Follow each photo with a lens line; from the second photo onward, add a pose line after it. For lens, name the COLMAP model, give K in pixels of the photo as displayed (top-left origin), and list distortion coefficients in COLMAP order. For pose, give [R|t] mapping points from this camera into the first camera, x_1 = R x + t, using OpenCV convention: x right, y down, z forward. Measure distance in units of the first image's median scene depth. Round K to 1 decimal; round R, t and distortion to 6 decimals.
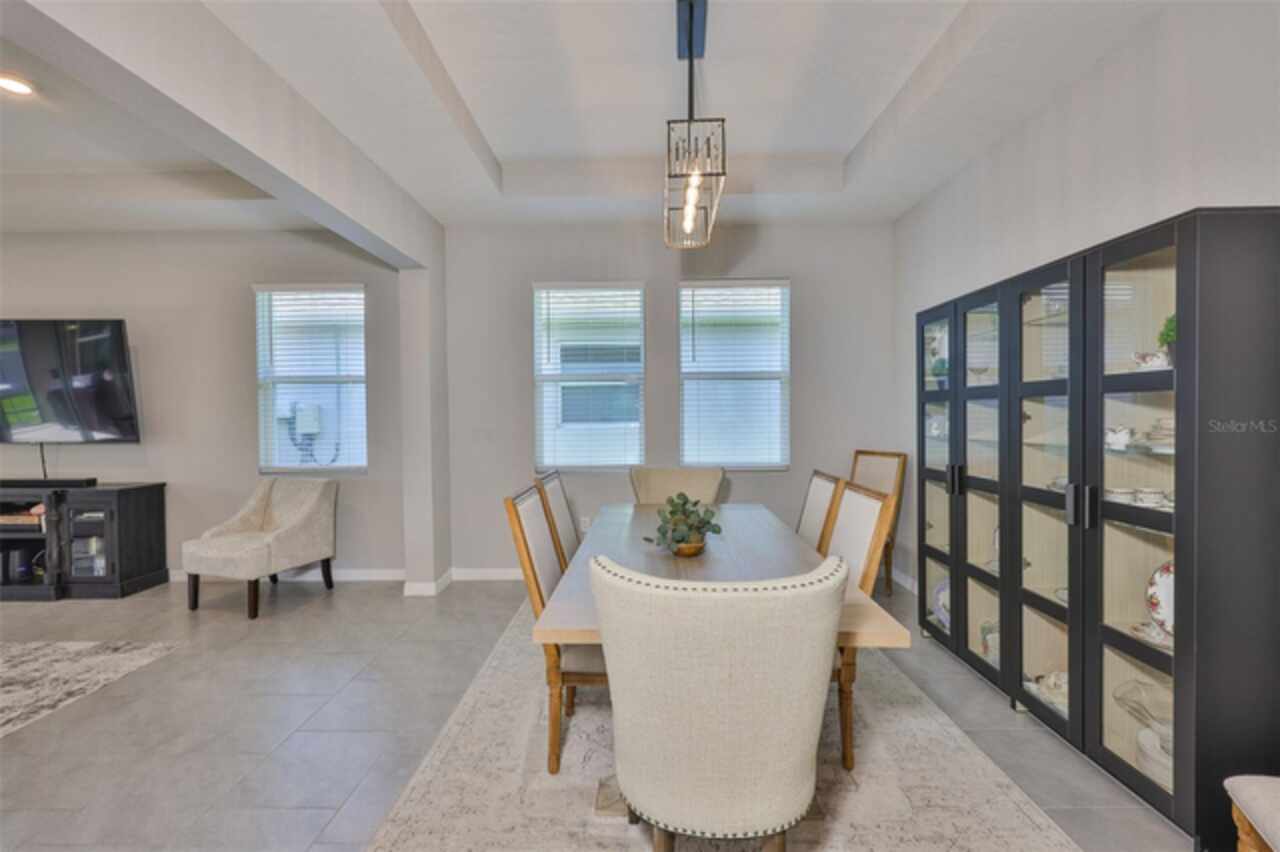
lens RADIAL K [[547.0, 0, 637.5], [0, 547.0, 419.5], [0, 0, 1]] dist [-0.000041, 0.000255]
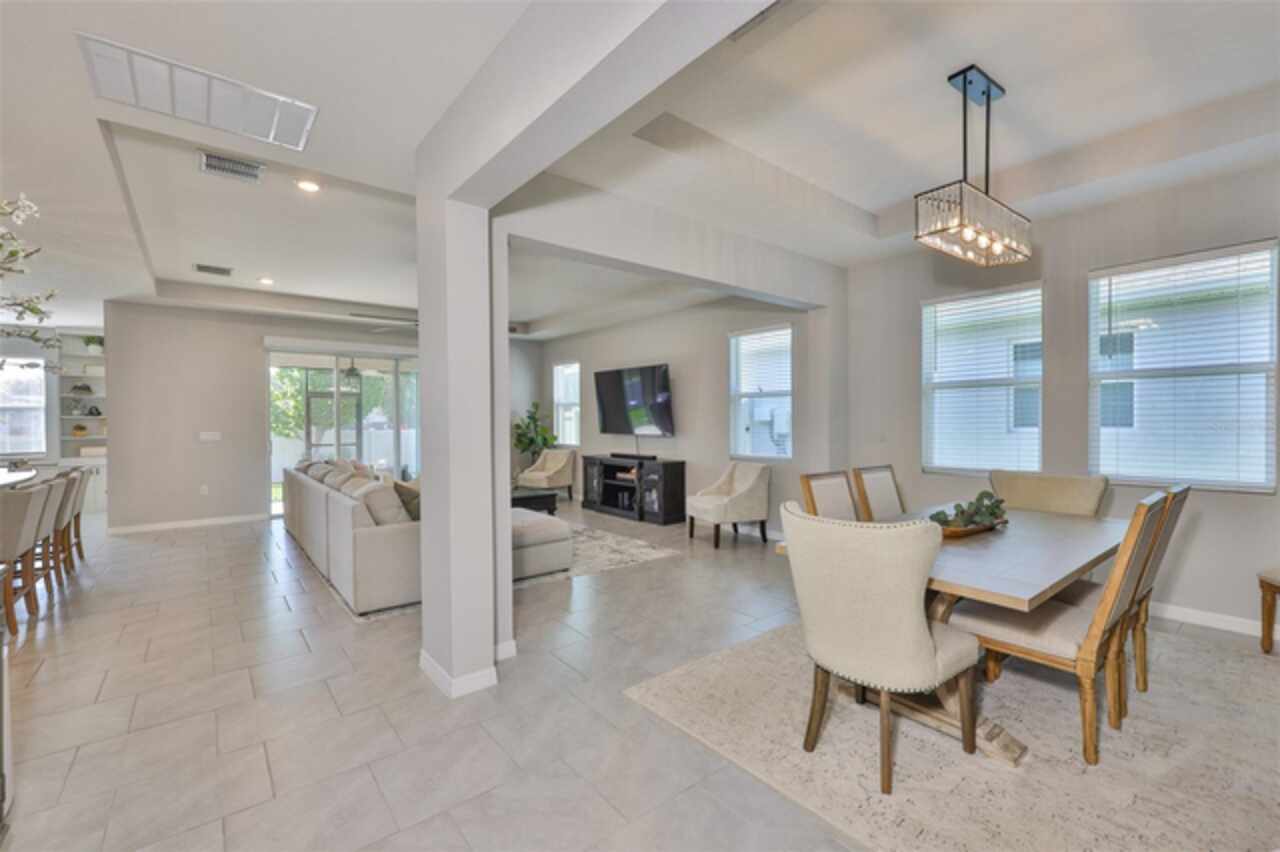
lens RADIAL K [[547.0, 0, 637.5], [0, 547.0, 419.5], [0, 0, 1]] dist [-0.000041, 0.000255]
pose [[0.640064, 0.000111, -0.768322, 0.314191], [-0.004226, 0.999985, -0.003376, -0.002817], [0.768310, 0.005408, 0.640055, -0.162798]]
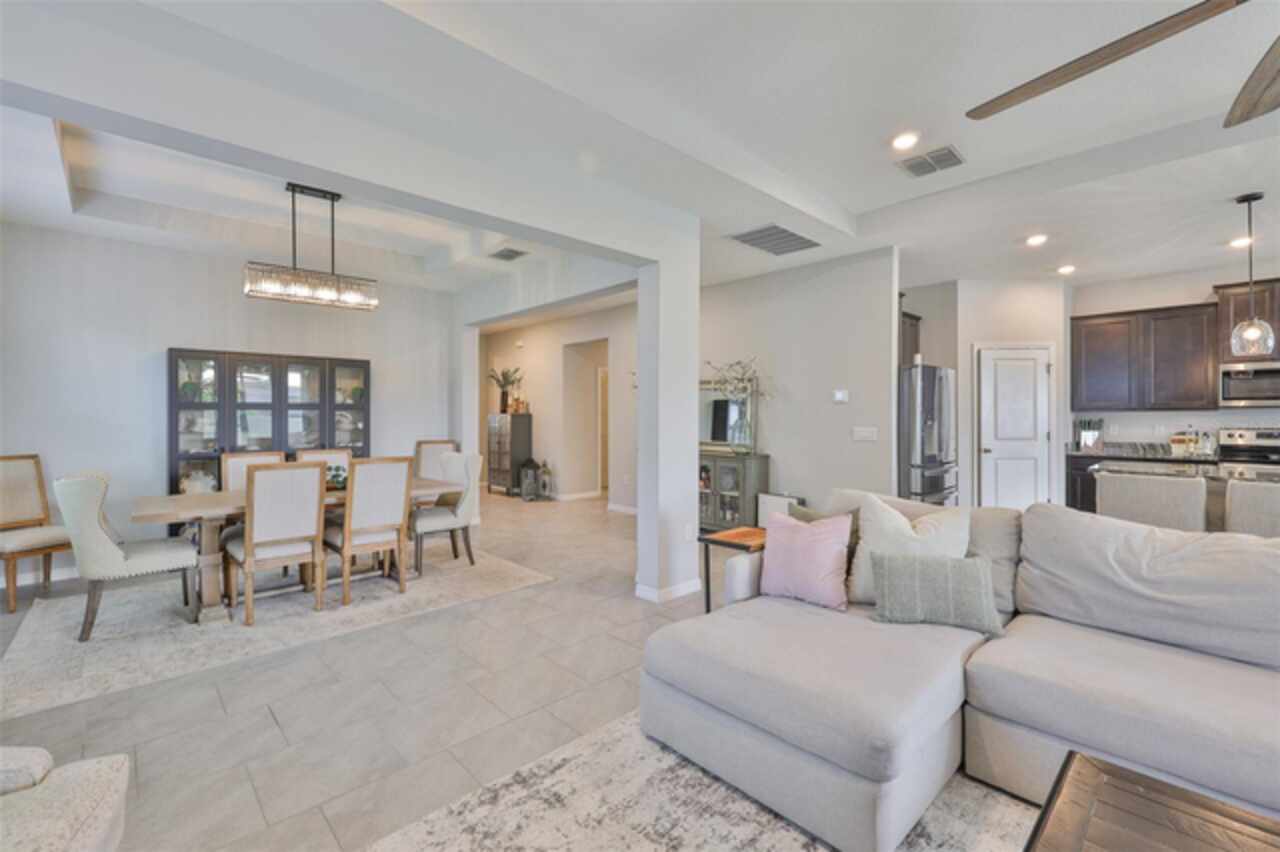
lens RADIAL K [[547.0, 0, 637.5], [0, 547.0, 419.5], [0, 0, 1]] dist [-0.000041, 0.000255]
pose [[-0.697316, 0.004171, 0.716752, -1.066876], [0.008208, 0.999964, 0.002167, 0.001821], [-0.716717, 0.007394, -0.697325, 0.862218]]
